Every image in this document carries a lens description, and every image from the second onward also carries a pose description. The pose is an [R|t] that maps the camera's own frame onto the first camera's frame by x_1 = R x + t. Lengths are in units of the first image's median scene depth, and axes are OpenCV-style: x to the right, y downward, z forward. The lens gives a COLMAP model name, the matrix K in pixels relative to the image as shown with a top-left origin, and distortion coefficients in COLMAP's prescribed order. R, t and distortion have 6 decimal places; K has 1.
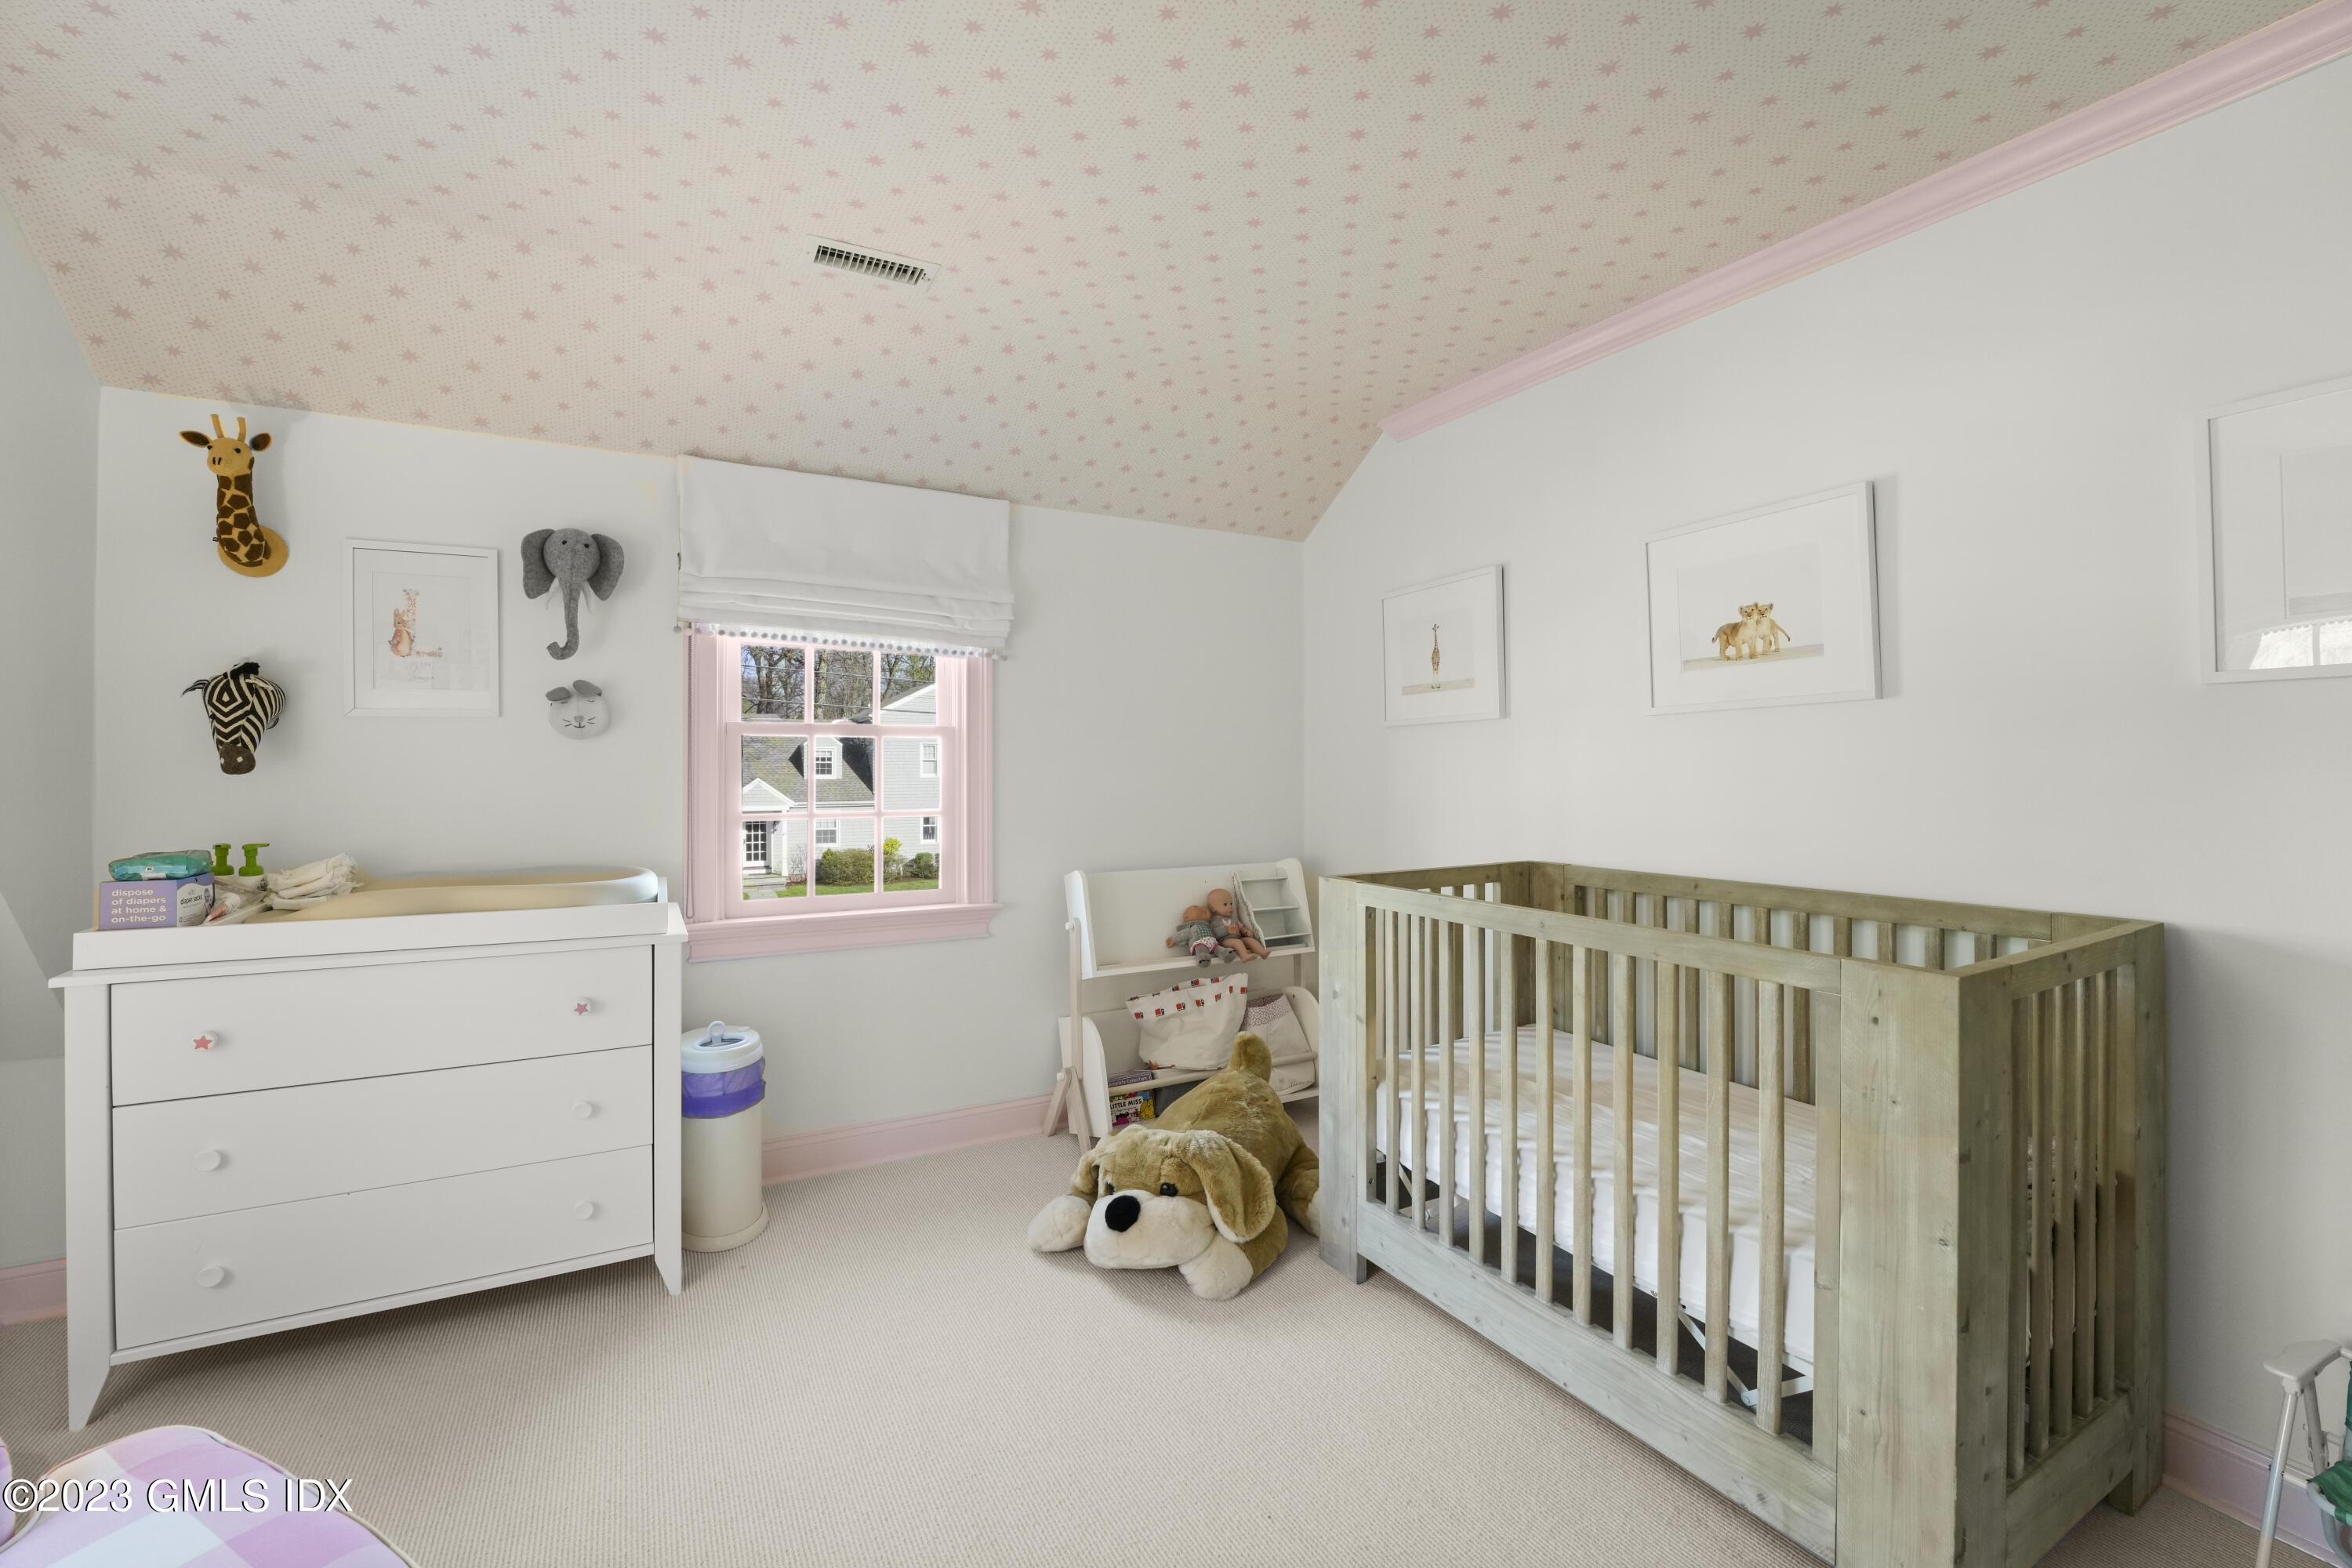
lens RADIAL K [[978.2, 0, 1182.1], [0, 978.2, 758.2], [0, 0, 1]] dist [-0.020320, 0.000438]
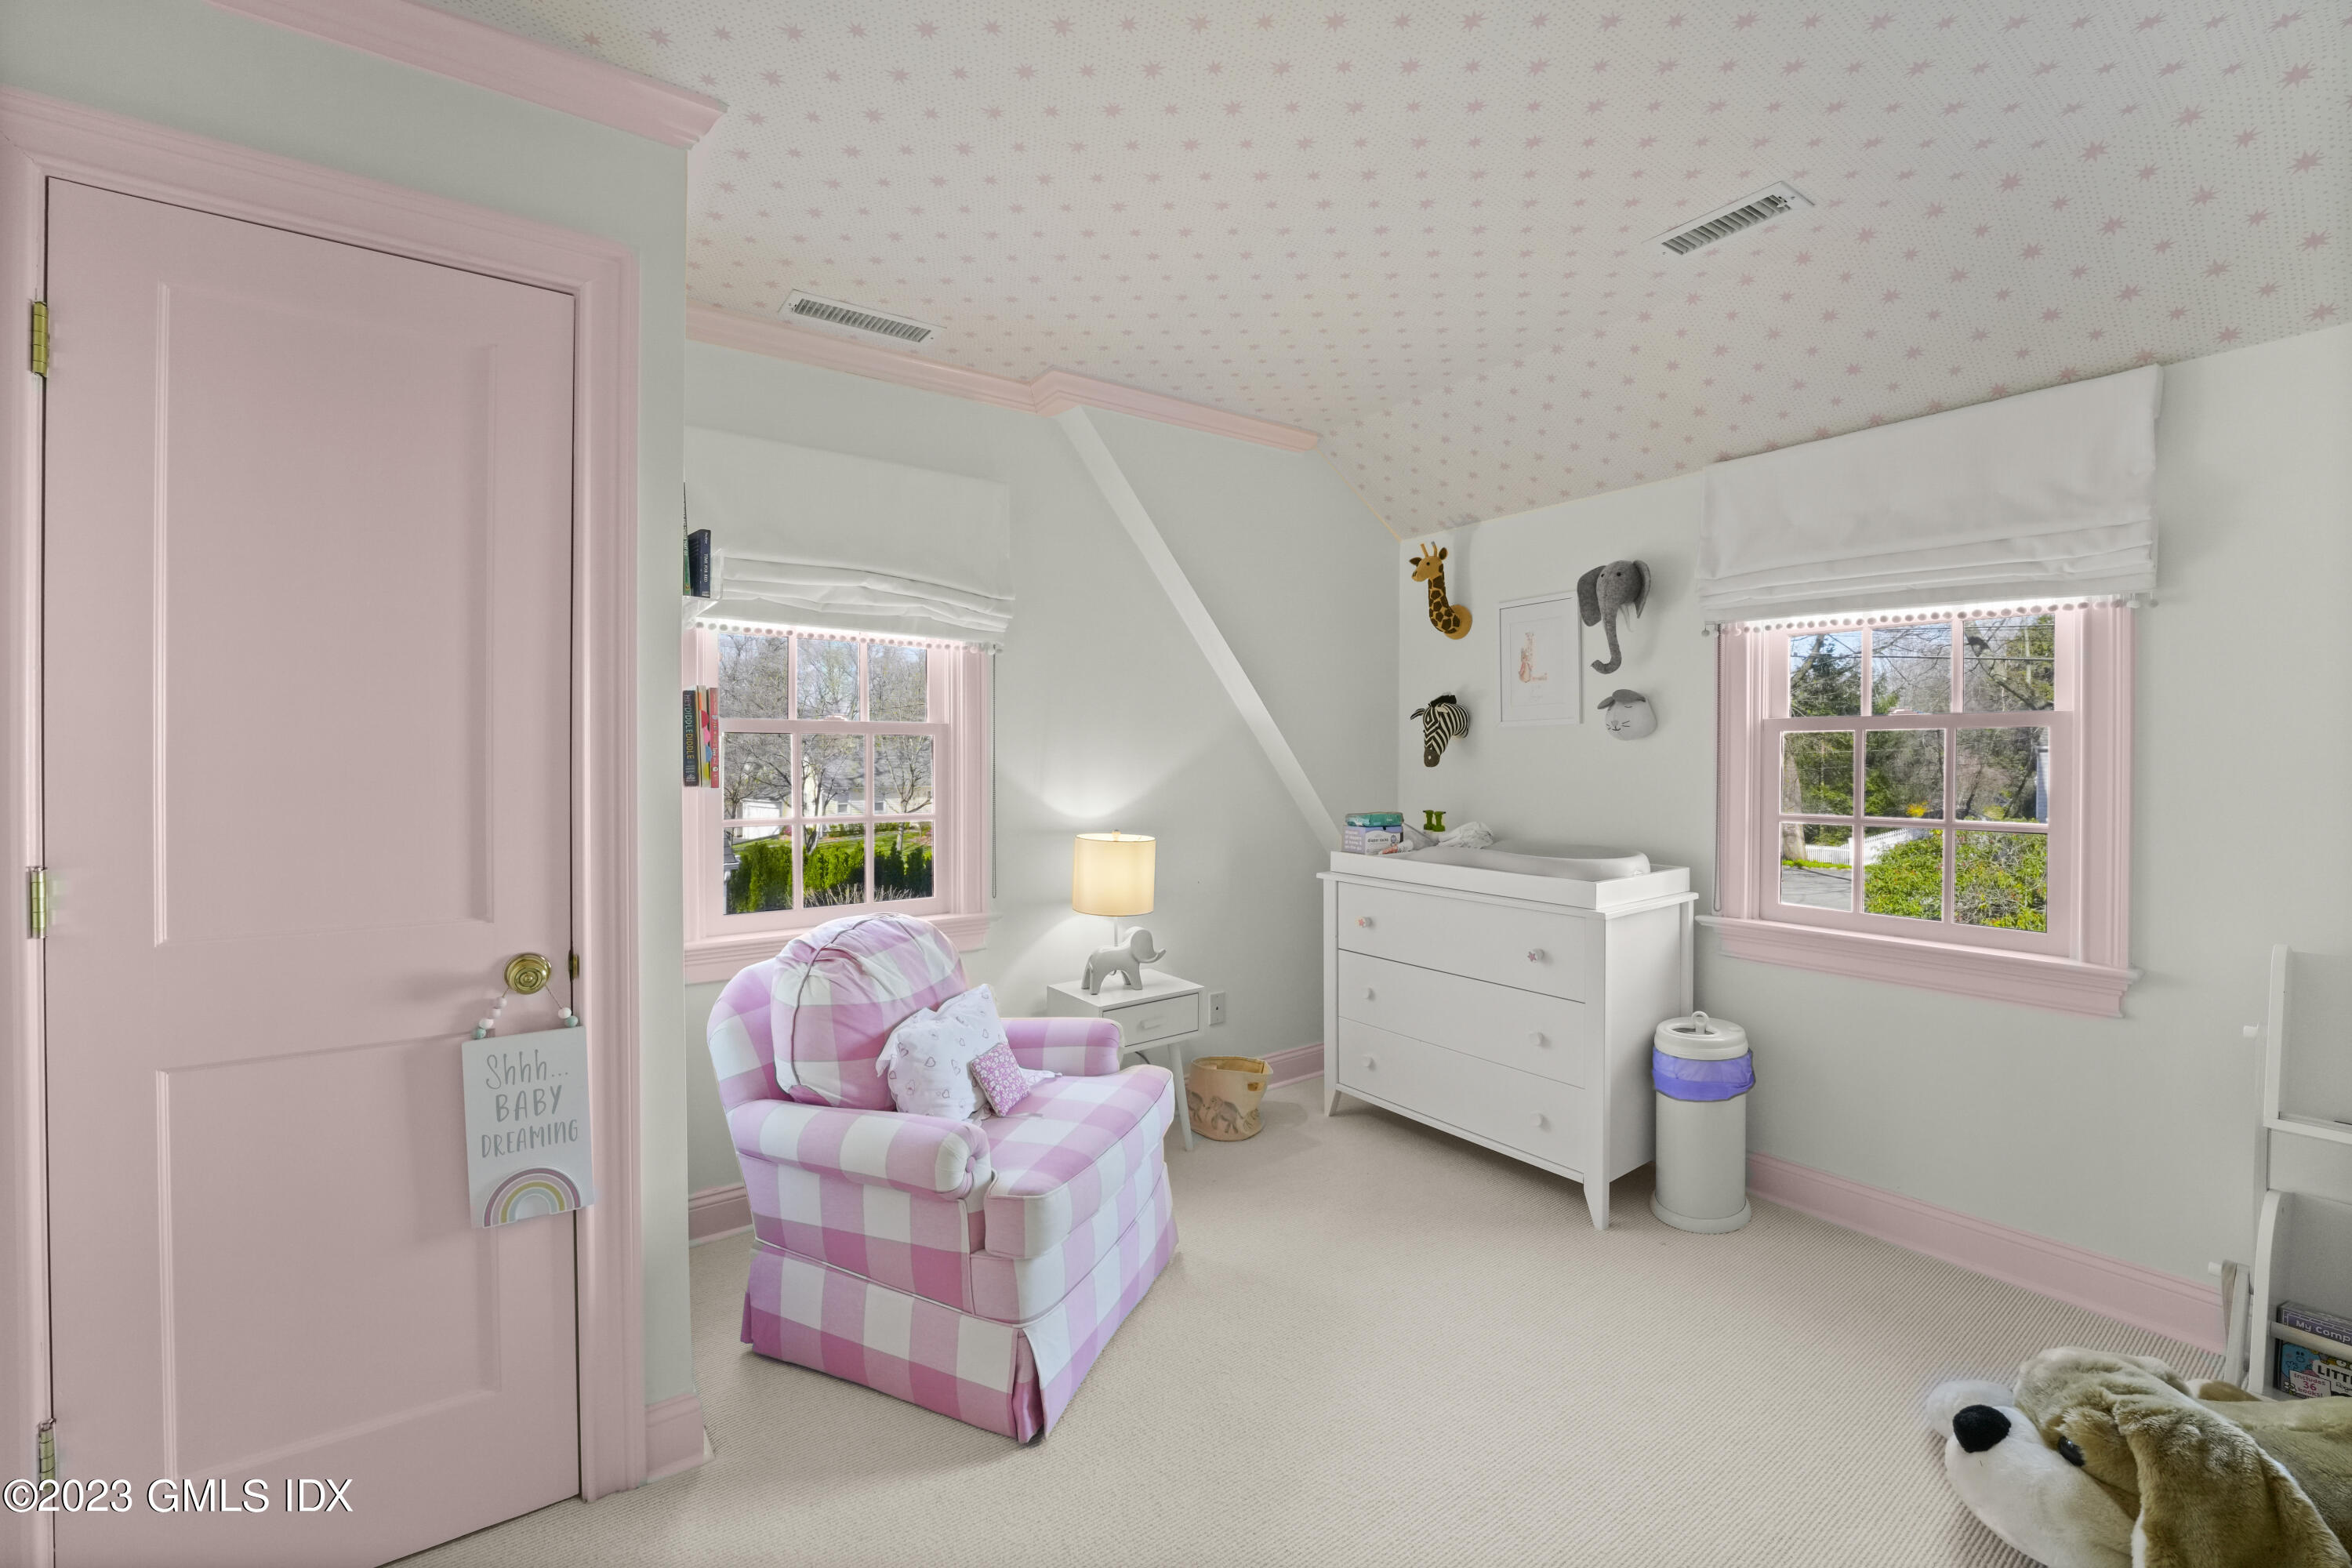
lens RADIAL K [[978.2, 0, 1182.1], [0, 978.2, 758.2], [0, 0, 1]] dist [-0.020320, 0.000438]
pose [[0.107645, 0.002633, -0.994186, 0.516544], [0.005017, 0.999982, 0.003191, -0.004423], [0.994177, -0.005331, 0.107630, 0.365124]]
